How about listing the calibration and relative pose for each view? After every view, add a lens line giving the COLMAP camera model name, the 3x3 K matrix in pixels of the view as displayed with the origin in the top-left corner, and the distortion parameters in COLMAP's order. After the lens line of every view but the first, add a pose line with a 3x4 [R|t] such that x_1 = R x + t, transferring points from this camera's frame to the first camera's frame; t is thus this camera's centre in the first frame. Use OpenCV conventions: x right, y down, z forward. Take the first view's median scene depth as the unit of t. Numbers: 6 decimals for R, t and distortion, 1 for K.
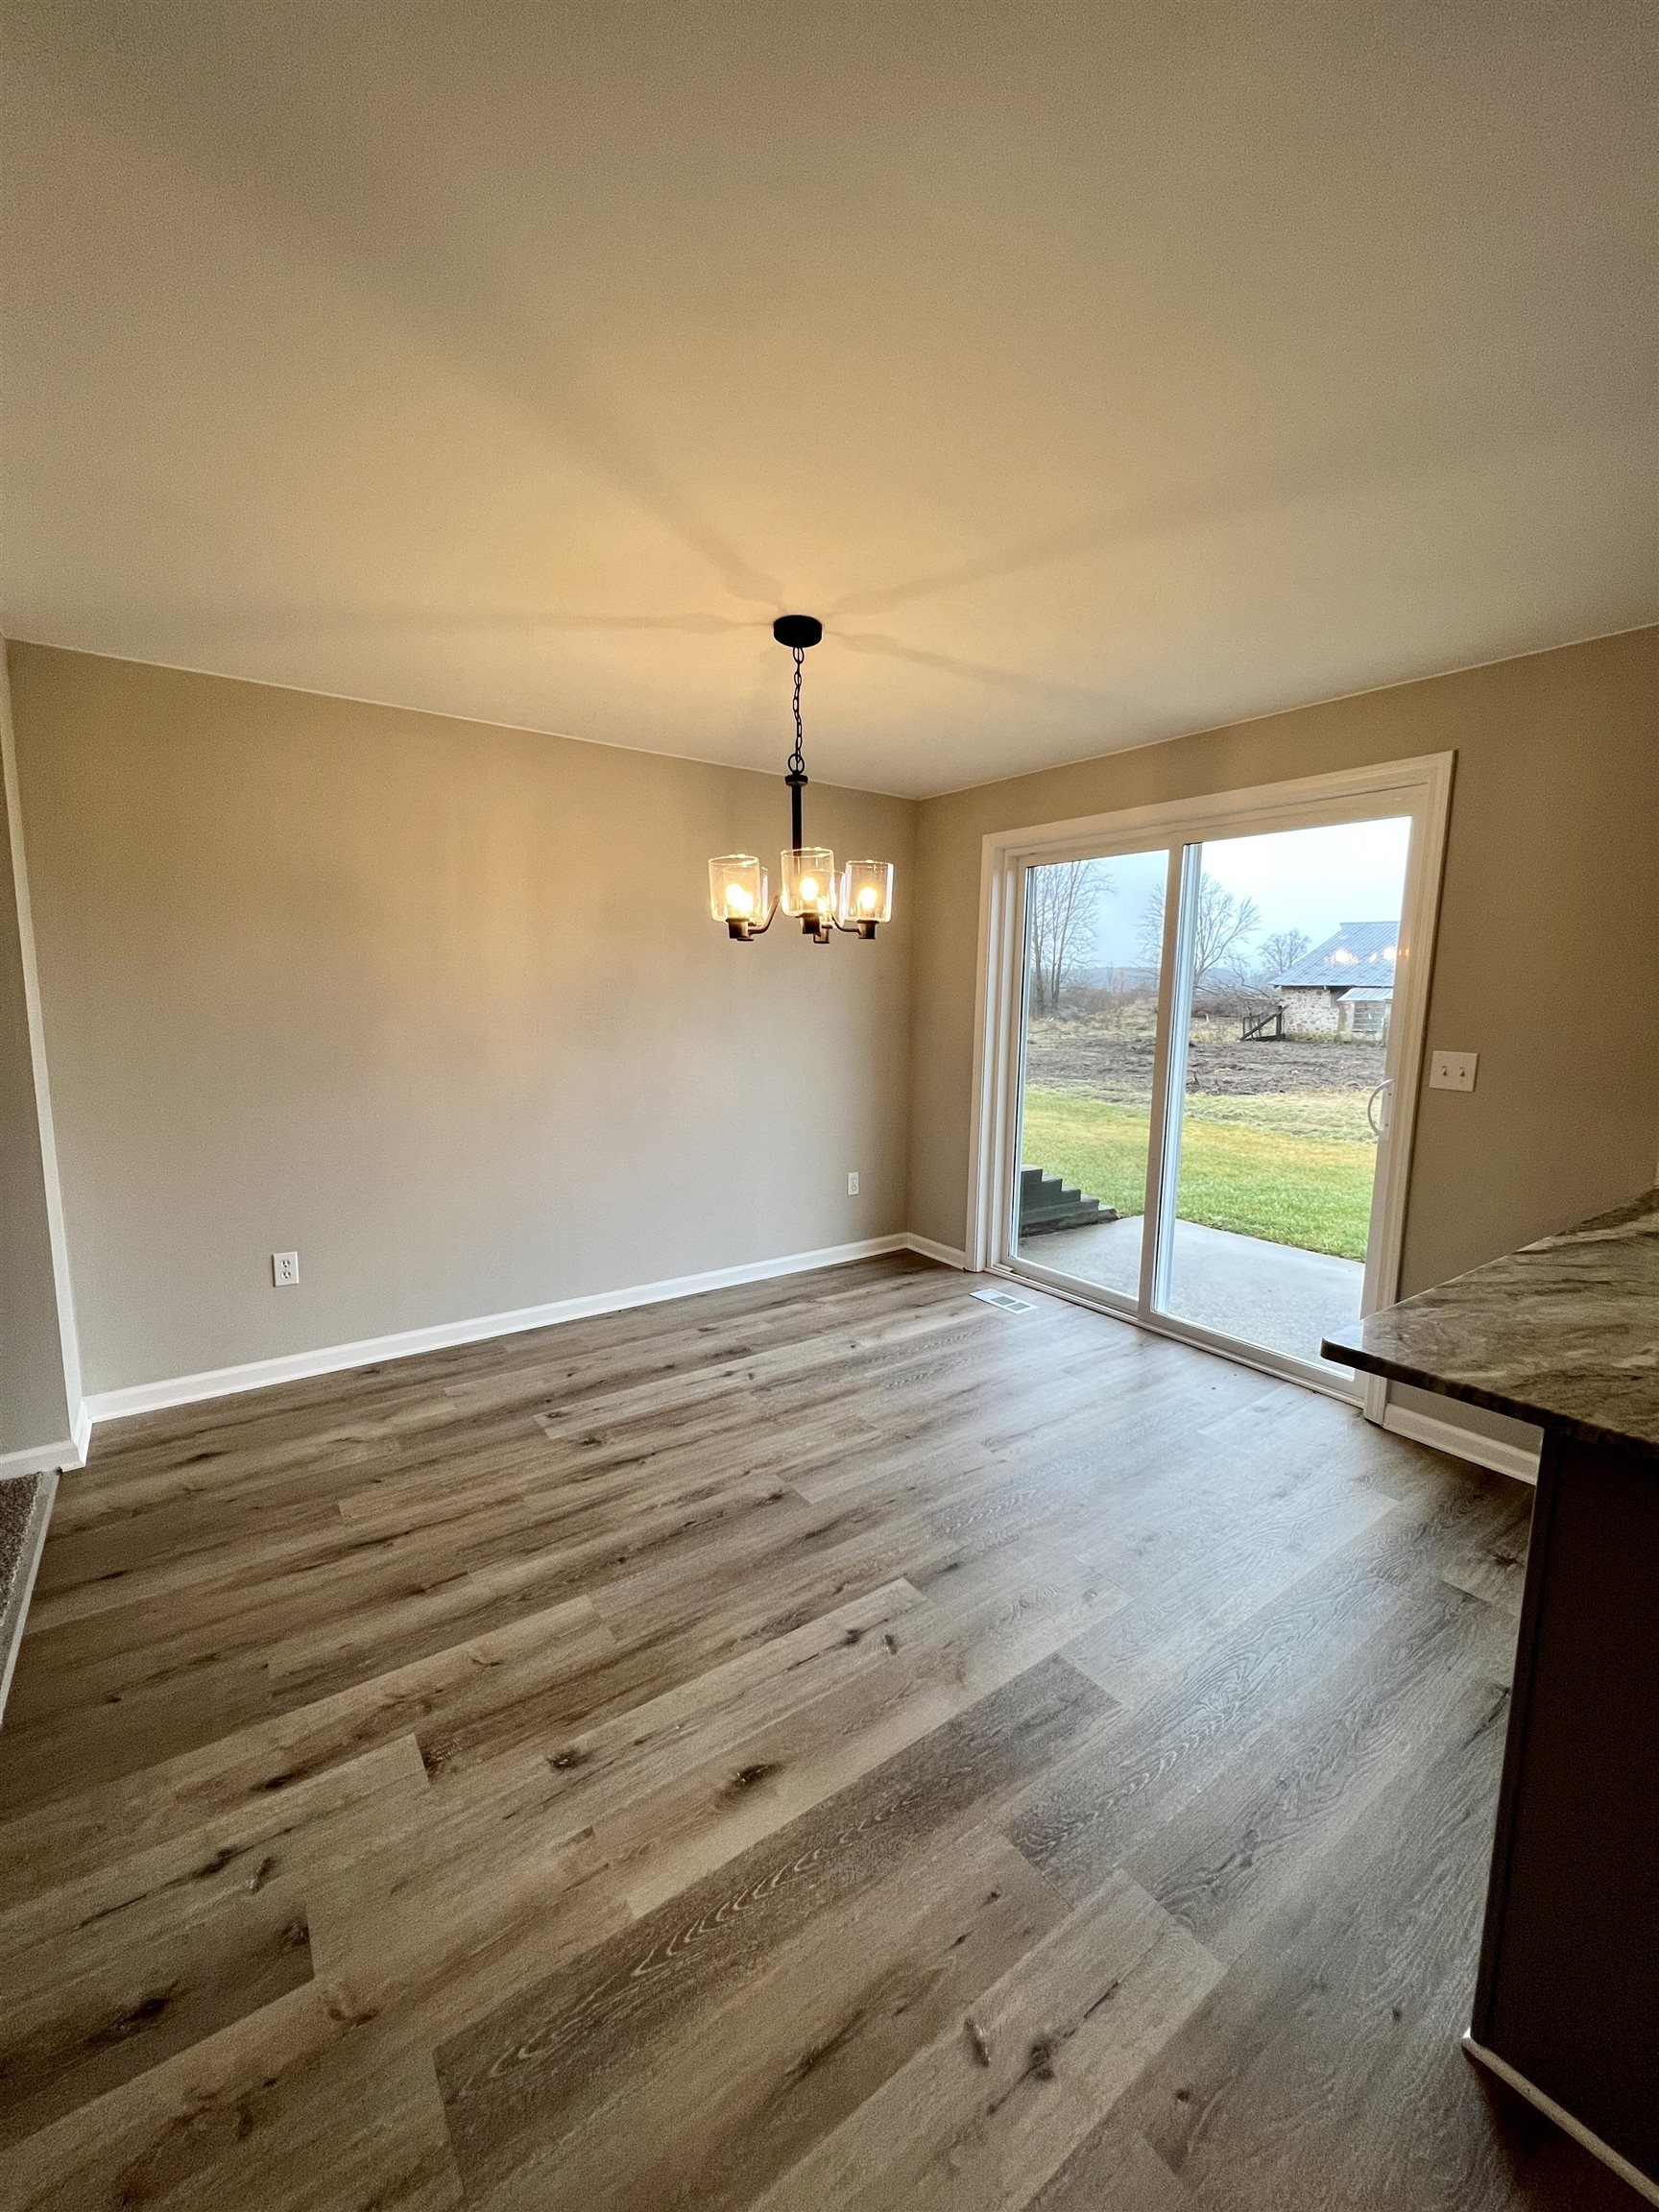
lens RADIAL K [[878.5, 0, 829.5], [0, 878.5, 1106.0], [0, 0, 1]] dist [0.000411, -0.000137]
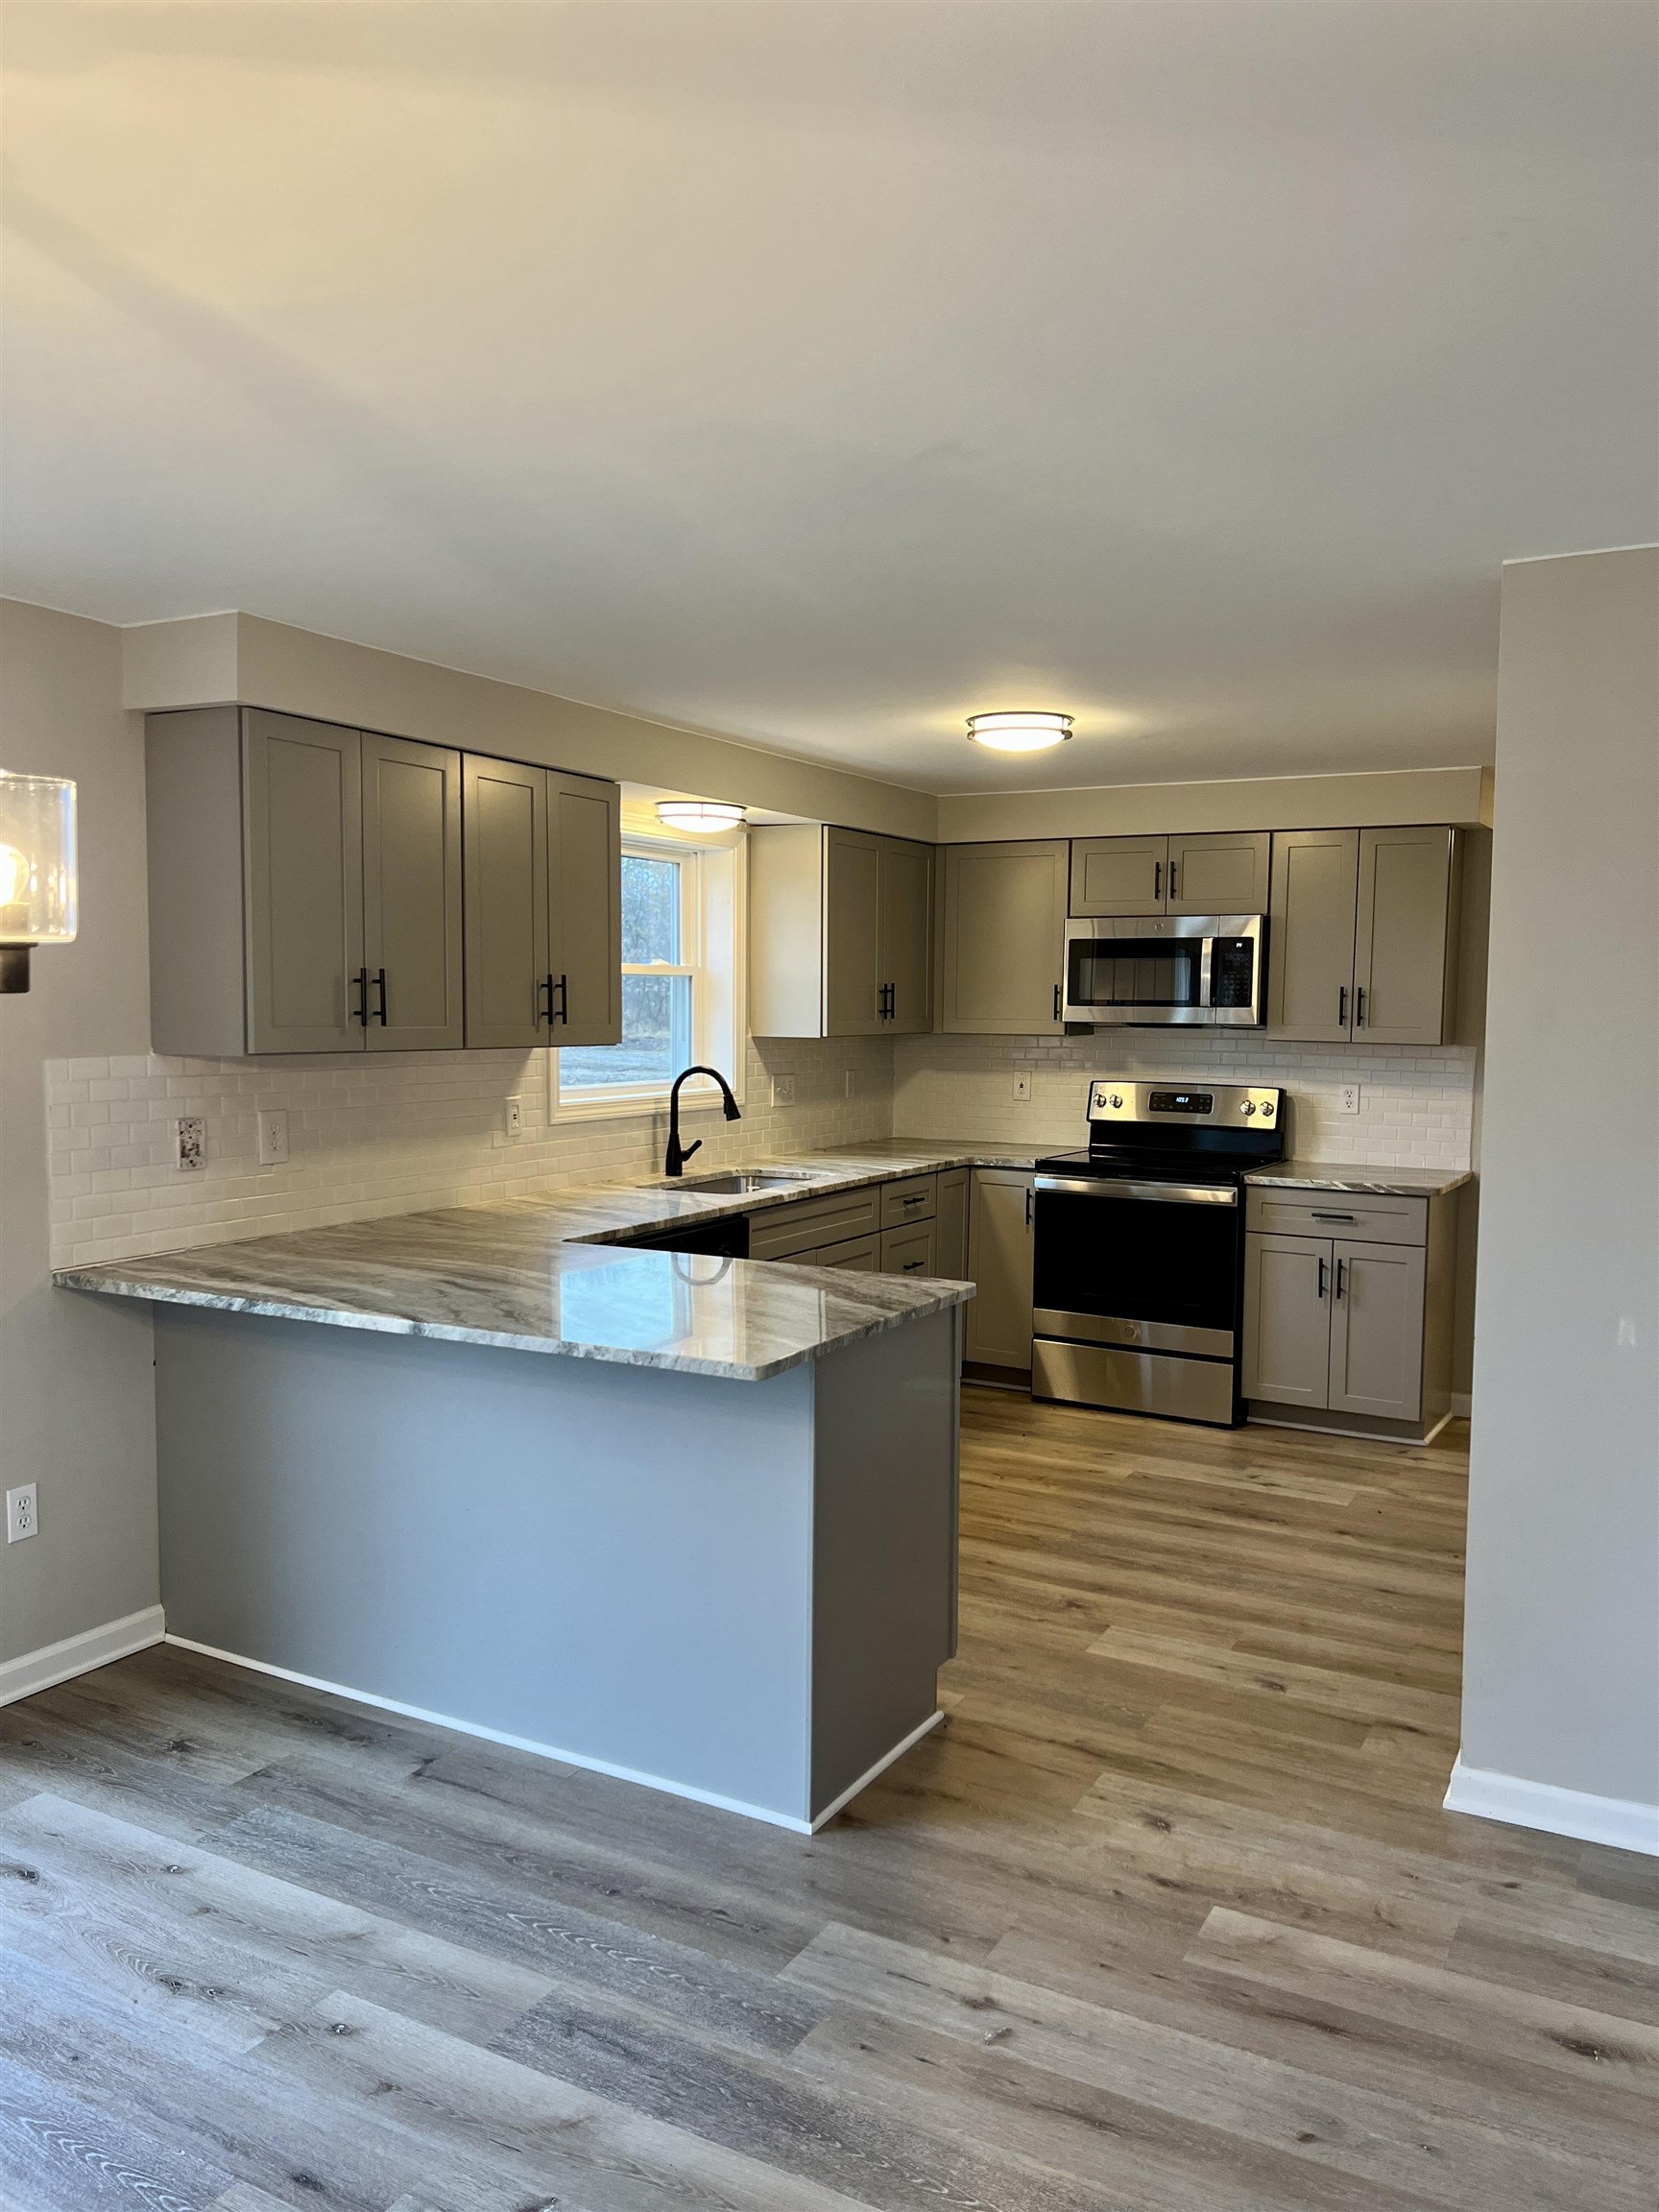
lens RADIAL K [[1707.2, 0, 829.5], [0, 1707.2, 1106.0], [0, 0, 1]] dist [-0.002436, -0.003303]
pose [[-0.437100, -0.073843, 0.896376, -1.333982], [0.103819, 0.985820, 0.131837, -0.322552], [-0.893401, 0.150687, -0.423235, 1.637833]]
